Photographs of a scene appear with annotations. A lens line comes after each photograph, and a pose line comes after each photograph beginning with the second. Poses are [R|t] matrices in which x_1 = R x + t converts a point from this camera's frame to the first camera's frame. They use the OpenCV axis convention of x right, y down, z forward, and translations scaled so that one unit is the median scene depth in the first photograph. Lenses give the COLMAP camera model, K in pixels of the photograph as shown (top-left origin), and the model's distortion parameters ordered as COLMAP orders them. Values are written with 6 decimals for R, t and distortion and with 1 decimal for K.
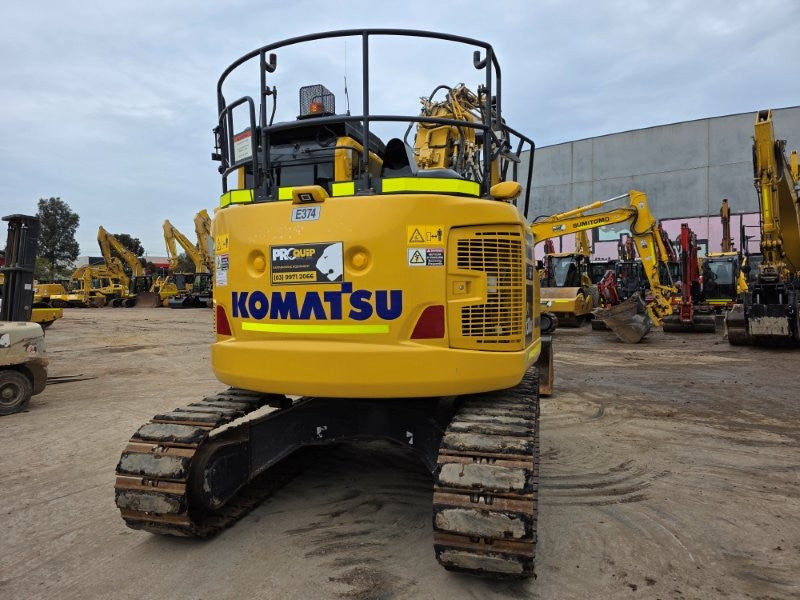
lens RADIAL K [[542.2, 0, 393.9], [0, 542.2, 299.7], [0, 0, 1]] dist [0.063089, -0.053719]
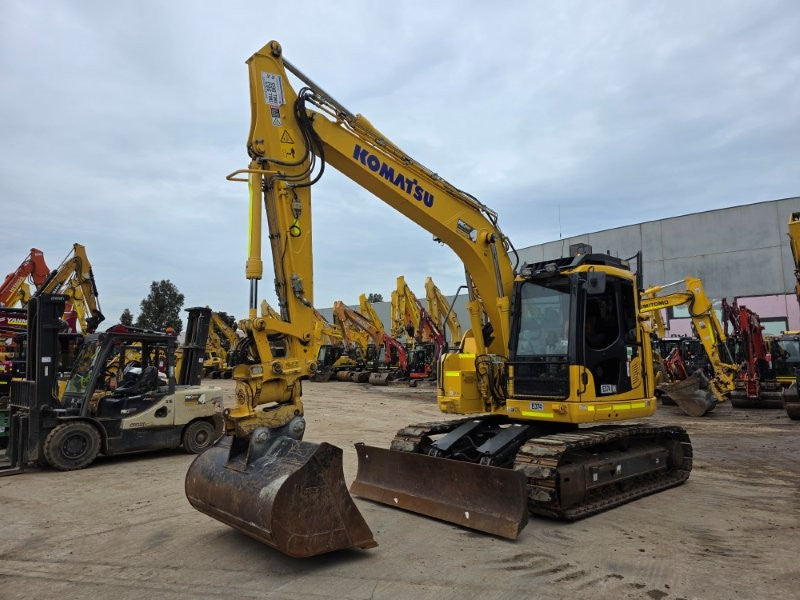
lens RADIAL K [[554.0, 0, 397.0], [0, 554.0, 293.2], [0, 0, 1]] dist [0.071882, -0.062775]
pose [[0.992419, -0.008797, -0.122588, -0.013624], [-0.008937, 0.989630, -0.143361, 0.003255], [0.122578, 0.143370, 0.982049, -0.183624]]
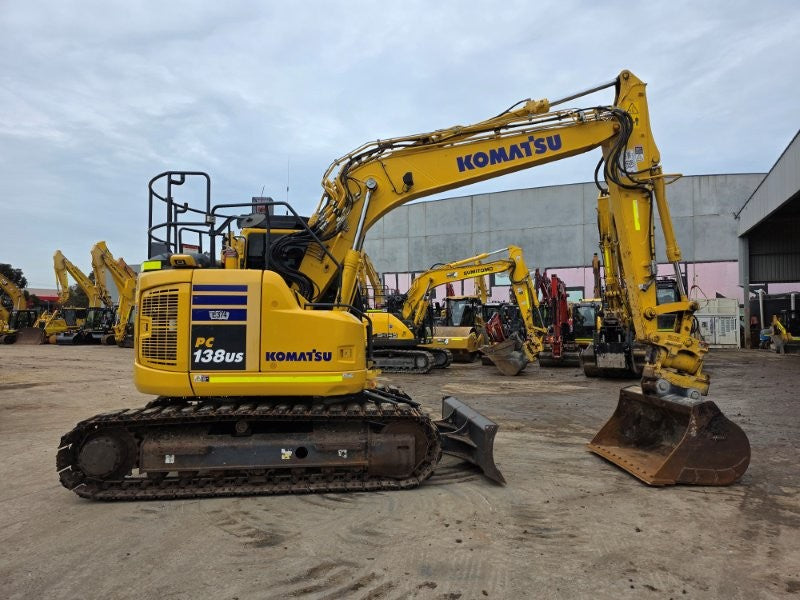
lens RADIAL K [[546.9, 0, 413.7], [0, 546.9, 302.4], [0, 0, 1]] dist [0.074754, -0.068723]
pose [[0.981753, 0.019736, 0.189131, 0.008674], [-0.007410, 0.997815, -0.065660, 0.001825], [-0.190014, 0.063060, 0.979754, -0.099496]]
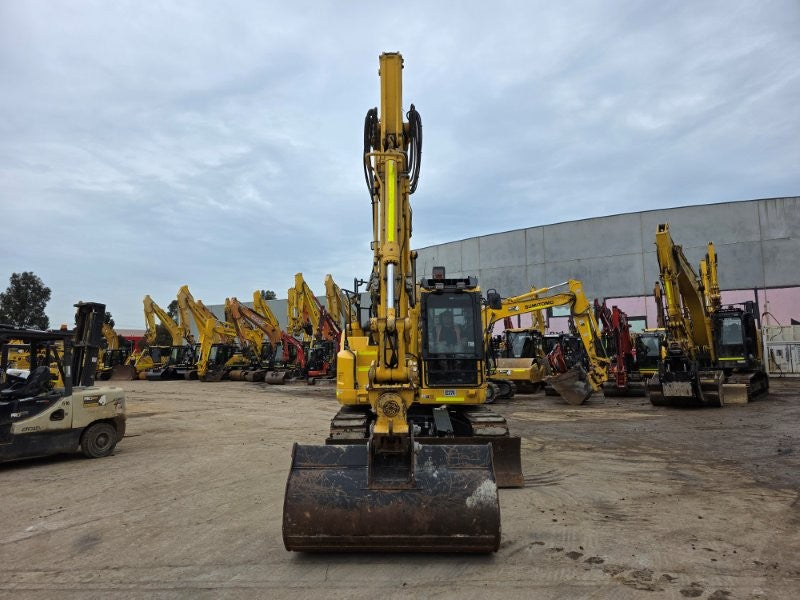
lens RADIAL K [[557.5, 0, 391.4], [0, 557.5, 302.3], [0, 0, 1]] dist [0.064961, -0.054812]
pose [[0.997909, 0.003324, 0.064546, -0.045600], [0.004686, 0.992327, -0.123550, 0.005413], [-0.064462, 0.123594, 0.990237, -0.202403]]
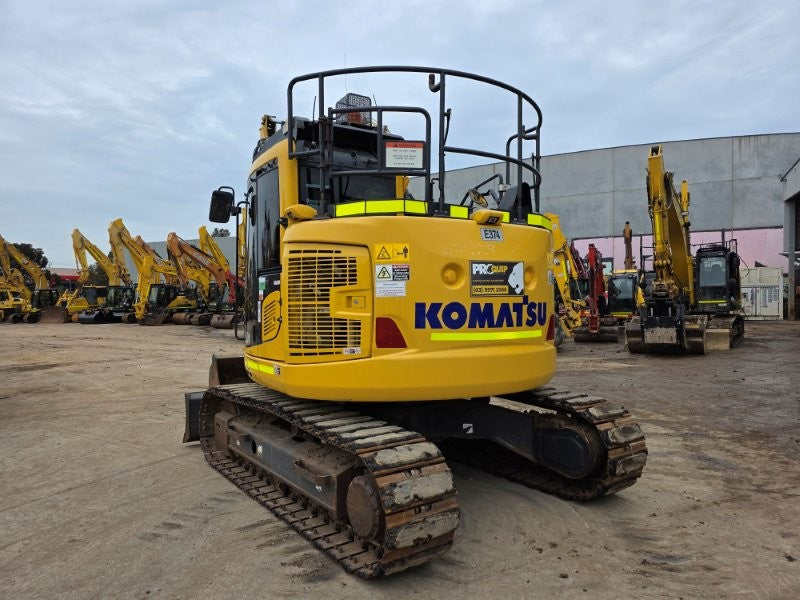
lens RADIAL K [[543.7, 0, 406.4], [0, 543.7, 309.4], [0, 0, 1]] dist [0.064773, -0.058607]
pose [[0.988271, -0.002346, 0.152692, -0.007200], [0.003543, 0.999965, -0.007565, 0.000455], [-0.152669, 0.008017, 0.988245, -0.029072]]
